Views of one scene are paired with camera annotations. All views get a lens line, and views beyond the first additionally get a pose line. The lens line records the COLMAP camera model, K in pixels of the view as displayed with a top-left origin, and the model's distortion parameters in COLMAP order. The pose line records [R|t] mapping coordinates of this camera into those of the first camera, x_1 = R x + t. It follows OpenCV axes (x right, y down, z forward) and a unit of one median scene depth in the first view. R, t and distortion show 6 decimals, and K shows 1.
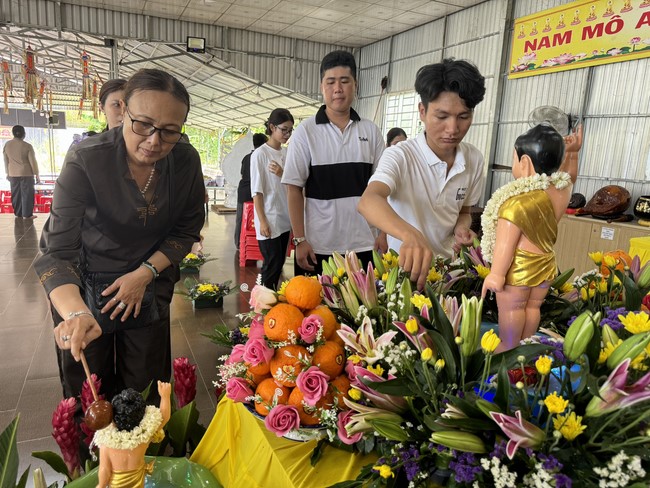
lens RADIAL K [[462.5, 0, 325.8], [0, 462.5, 243.6], [0, 0, 1]] dist [0.035764, -0.050301]
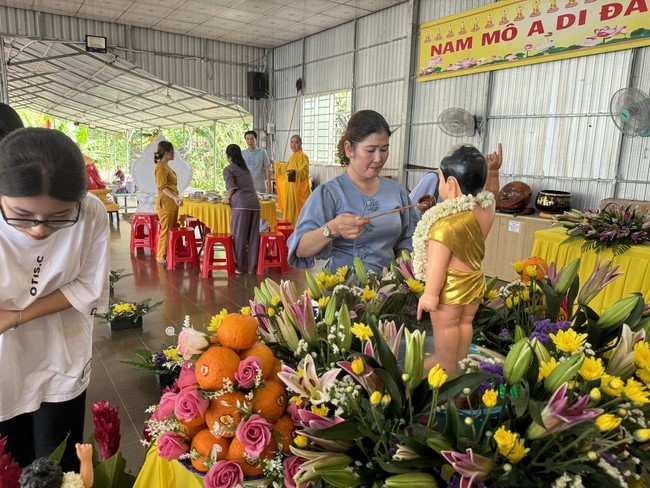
lens RADIAL K [[462.5, 0, 325.8], [0, 462.5, 243.6], [0, 0, 1]] dist [0.035764, -0.050301]
pose [[0.984711, -0.057086, 0.164574, -0.015613], [0.056869, 0.998363, 0.006034, -0.061433], [-0.164649, 0.003417, 0.986346, 0.044346]]
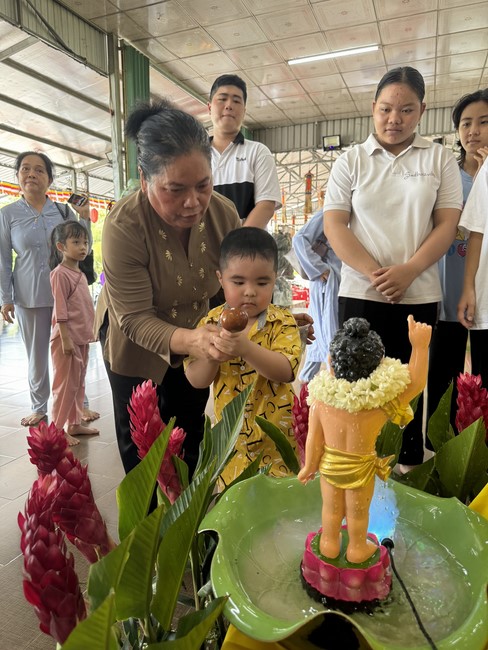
lens RADIAL K [[464.3, 0, 243.3], [0, 464.3, 325.8], [0, 0, 1]] dist [0.030531, -0.056197]
pose [[0.686929, 0.041739, -0.725525, -0.080189], [-0.100472, 0.994217, -0.037931, 0.333697], [0.719745, 0.098951, 0.687150, 0.440456]]
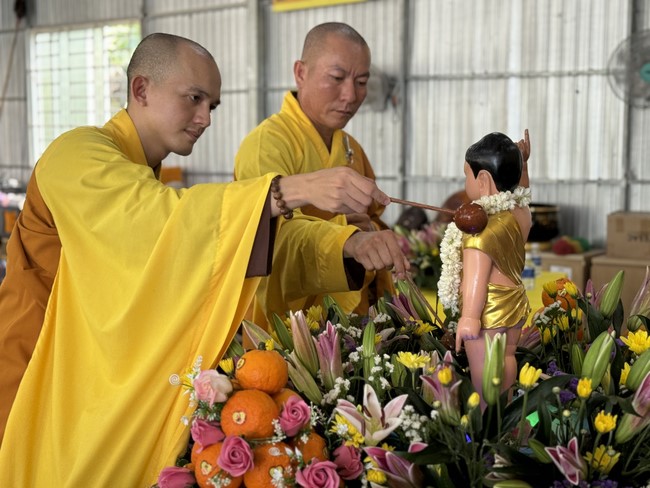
lens RADIAL K [[992.9, 0, 325.0], [0, 992.9, 245.7], [0, 0, 1]] dist [0.135148, -0.079033]
pose [[0.898586, -0.089298, 0.429614, -0.568063], [0.127039, 0.990086, -0.059920, 0.013235], [-0.420004, 0.108421, 0.901022, -0.444013]]
